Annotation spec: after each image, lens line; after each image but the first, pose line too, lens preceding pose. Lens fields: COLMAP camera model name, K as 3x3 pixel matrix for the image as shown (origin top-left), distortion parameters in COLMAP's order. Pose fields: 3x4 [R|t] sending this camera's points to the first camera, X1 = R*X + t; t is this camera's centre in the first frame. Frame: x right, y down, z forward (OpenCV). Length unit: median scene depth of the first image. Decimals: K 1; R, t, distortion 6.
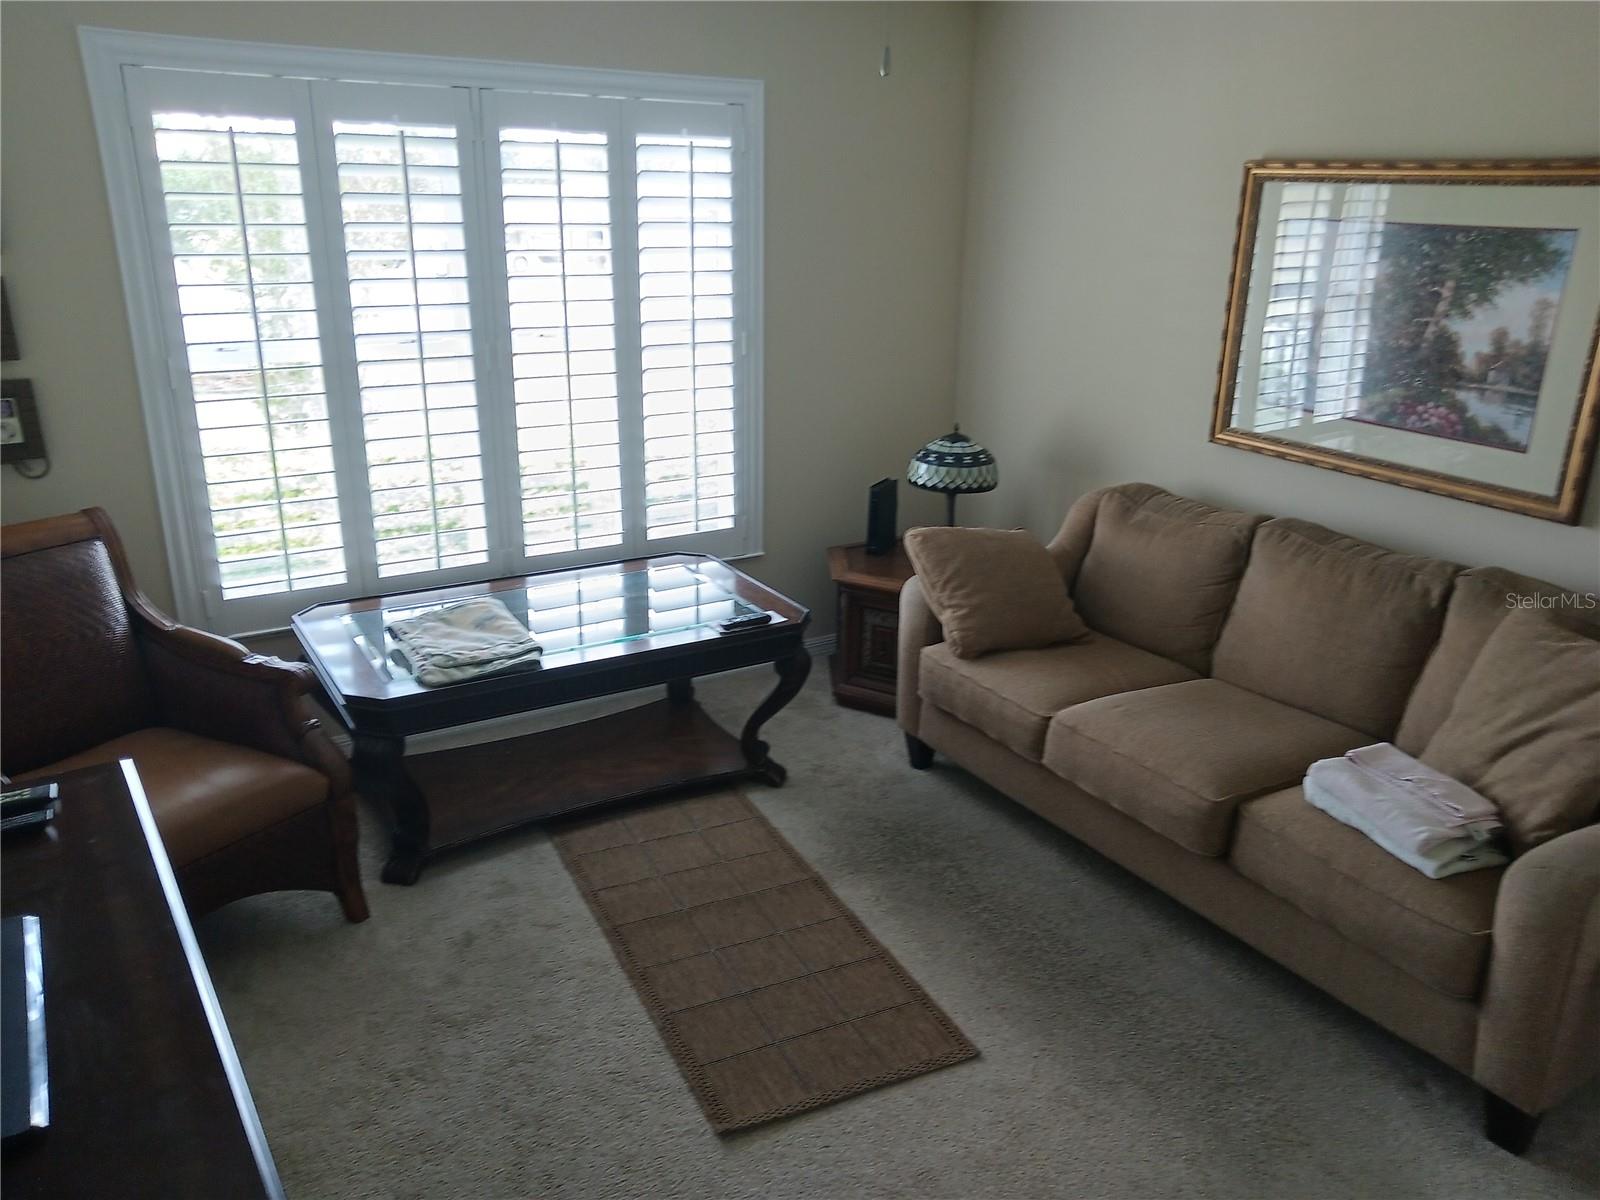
lens RADIAL K [[1206.5, 0, 803.1], [0, 1206.5, 601.0], [0, 0, 1]] dist [0.050896, -0.080738]
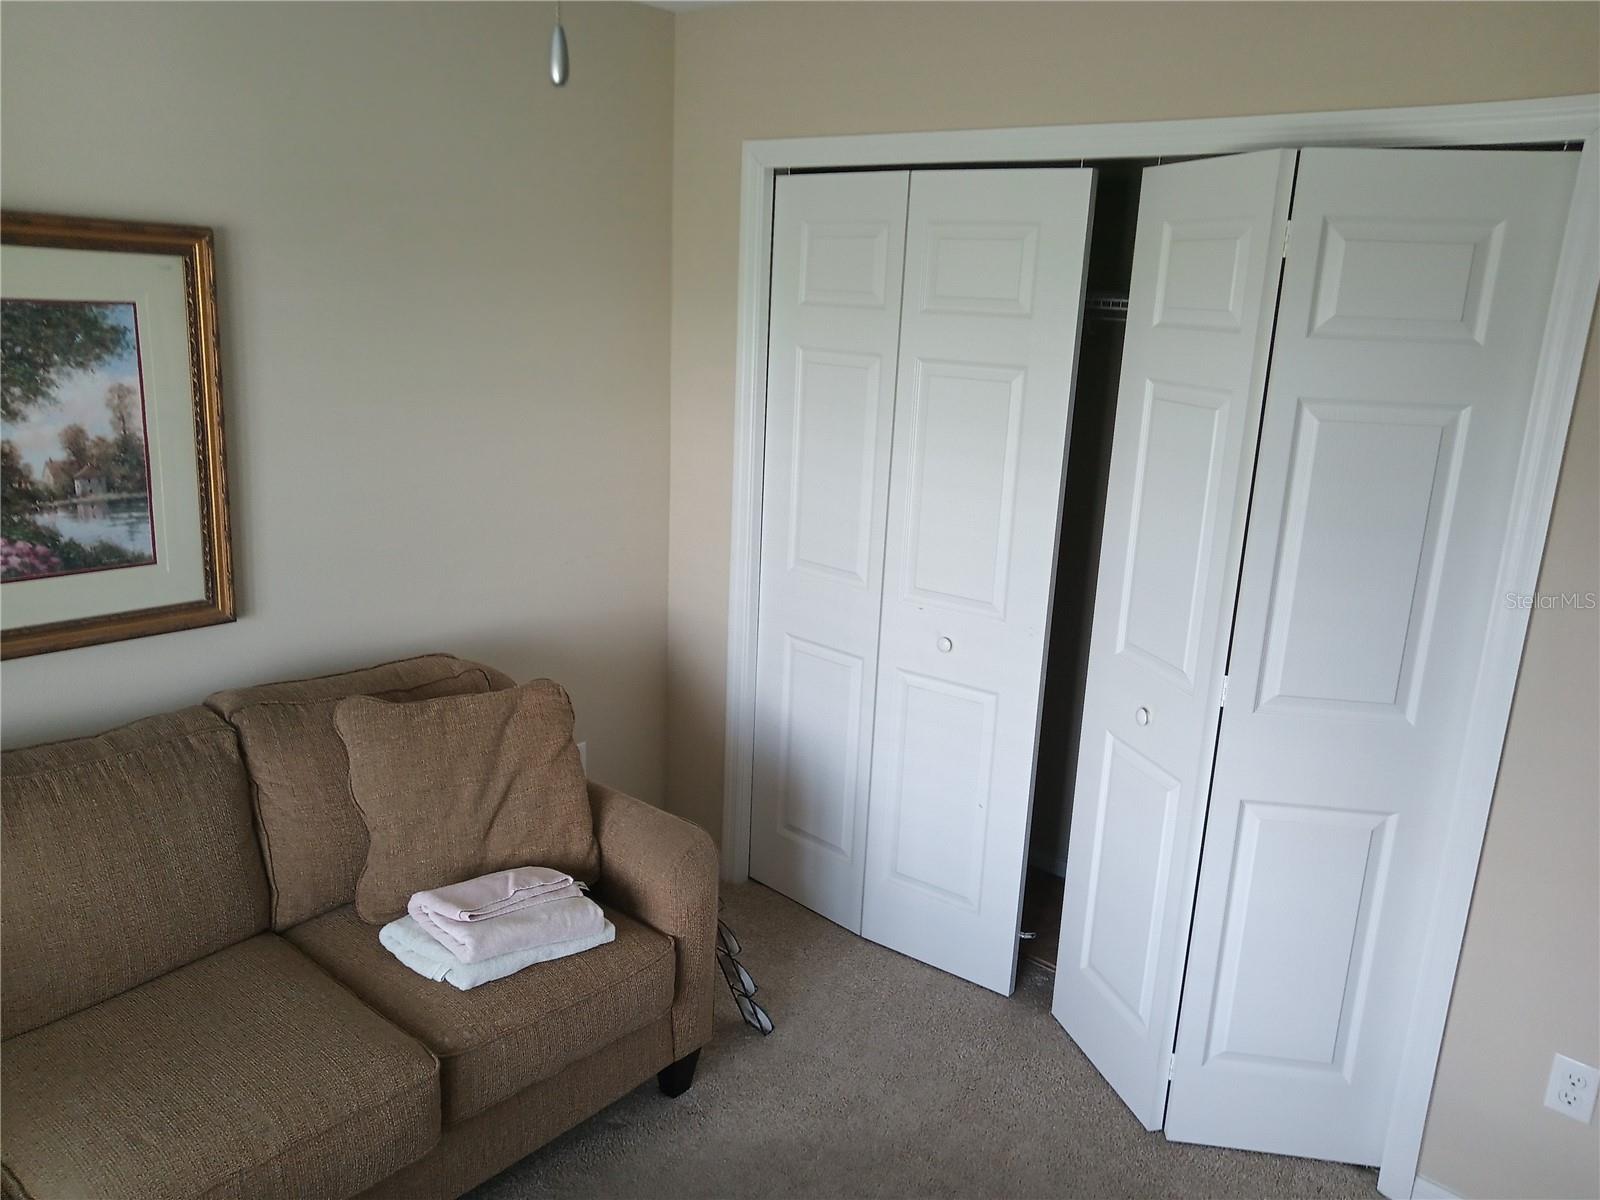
lens RADIAL K [[1206.5, 0, 806.4], [0, 1206.5, 559.9], [0, 0, 1]] dist [0.050896, -0.080738]
pose [[-0.324462, -0.234081, 0.916477, -0.317801], [0.245834, 0.914734, 0.320668, -0.281419], [-0.913395, 0.329346, -0.239251, 0.786265]]
